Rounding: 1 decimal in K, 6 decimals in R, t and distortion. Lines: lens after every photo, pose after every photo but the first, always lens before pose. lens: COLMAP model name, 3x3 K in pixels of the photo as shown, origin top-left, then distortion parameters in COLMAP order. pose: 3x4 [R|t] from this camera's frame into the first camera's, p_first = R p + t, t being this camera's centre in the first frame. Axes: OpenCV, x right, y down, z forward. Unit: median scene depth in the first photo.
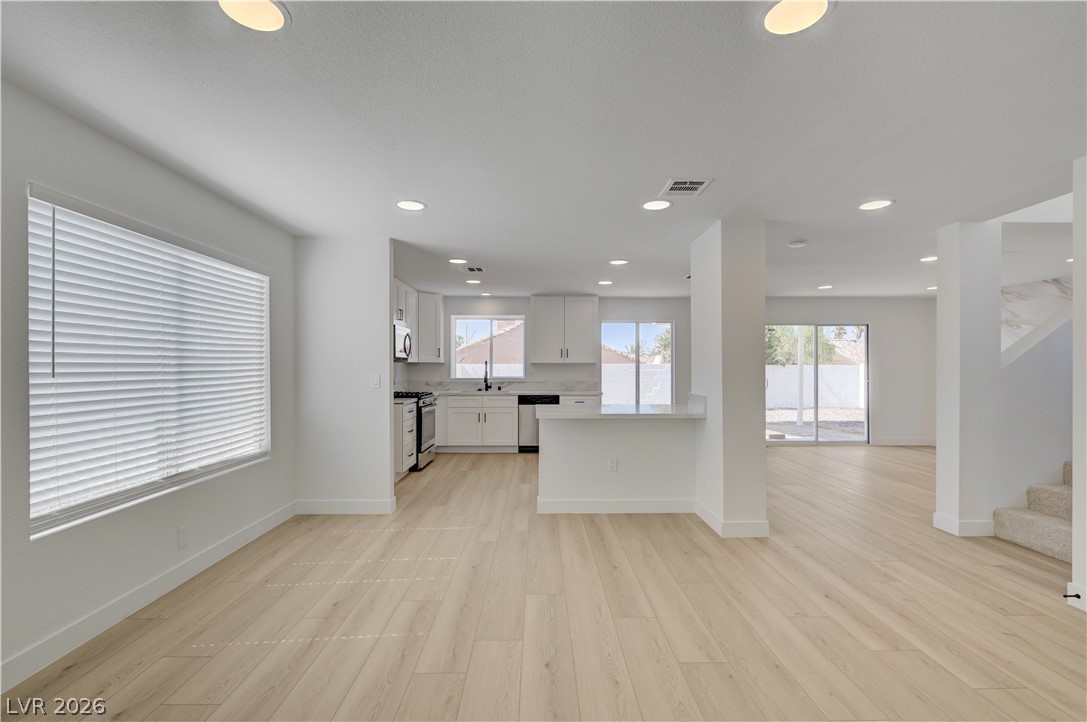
lens RADIAL K [[485.2, 0, 543.5], [0, 485.2, 361.0], [0, 0, 1]] dist [-0.001364, -0.000153]
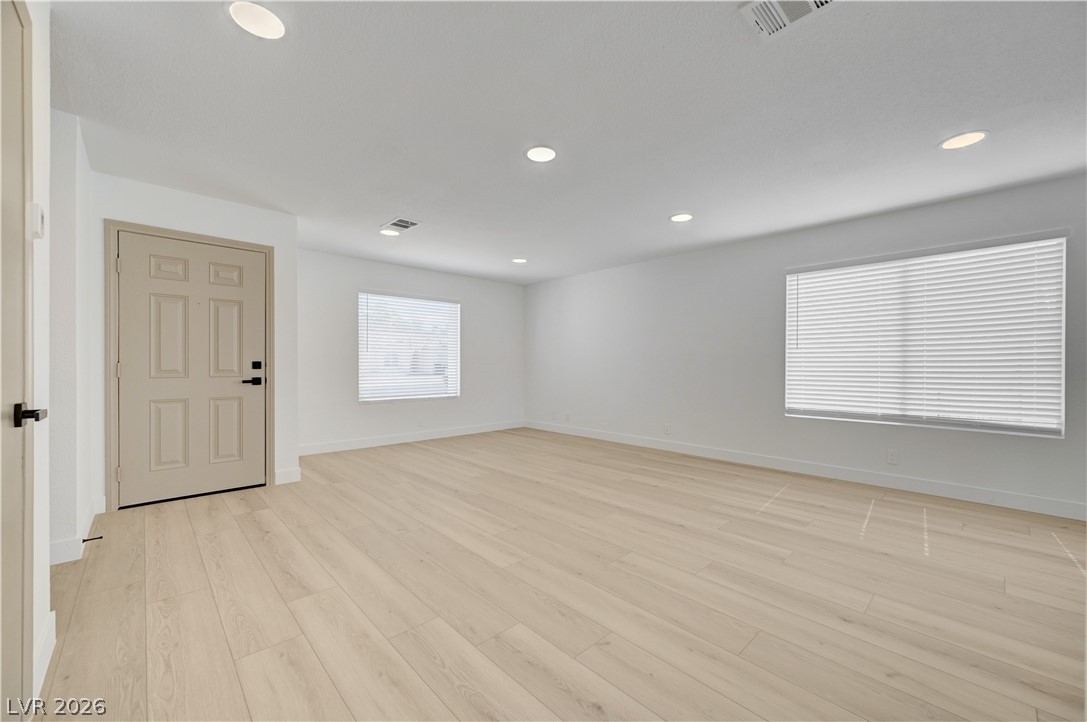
lens RADIAL K [[427.7, 0, 546.5], [0, 427.7, 367.1], [0, 0, 1]] dist [-0.000303, -0.000022]
pose [[-0.737555, 0.000320, -0.675287, 0.404612], [0.003059, 0.999991, -0.002866, 0.039955], [0.675280, -0.004179, -0.737549, 0.556819]]
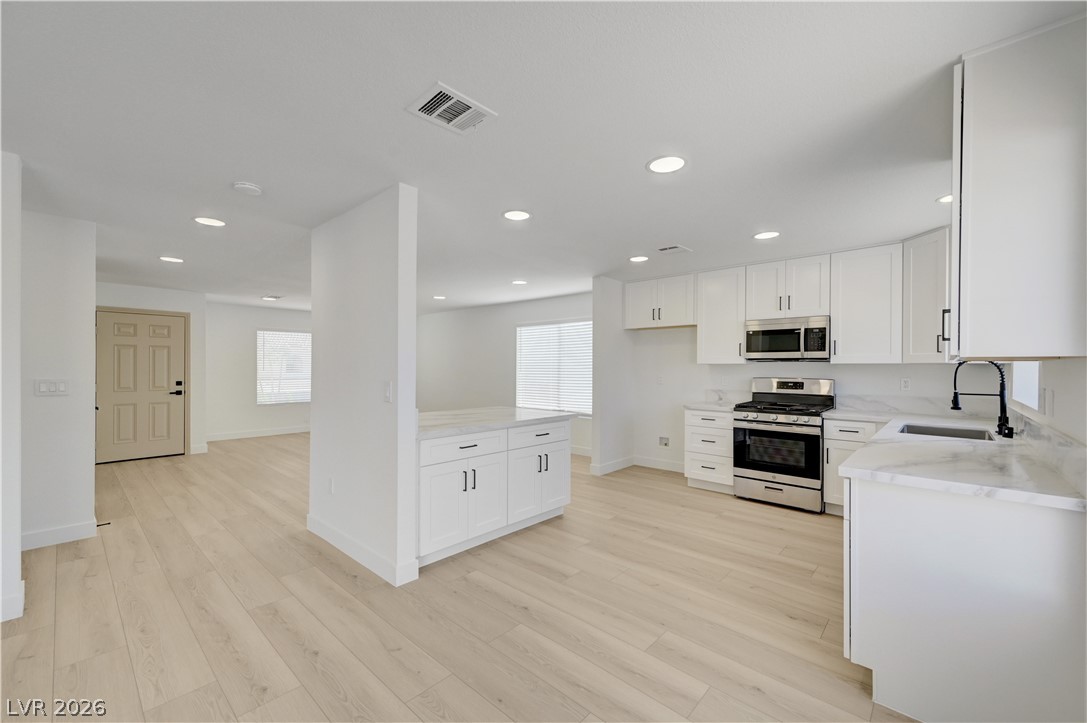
lens RADIAL K [[433.9, 0, 544.5], [0, 433.9, 368.8], [0, 0, 1]] dist [0.002031, 0.000274]
pose [[-0.684814, -0.001940, -0.728716, 0.455205], [0.004254, 0.999969, -0.006661, 0.011669], [0.728706, -0.007661, -0.684784, 1.154273]]
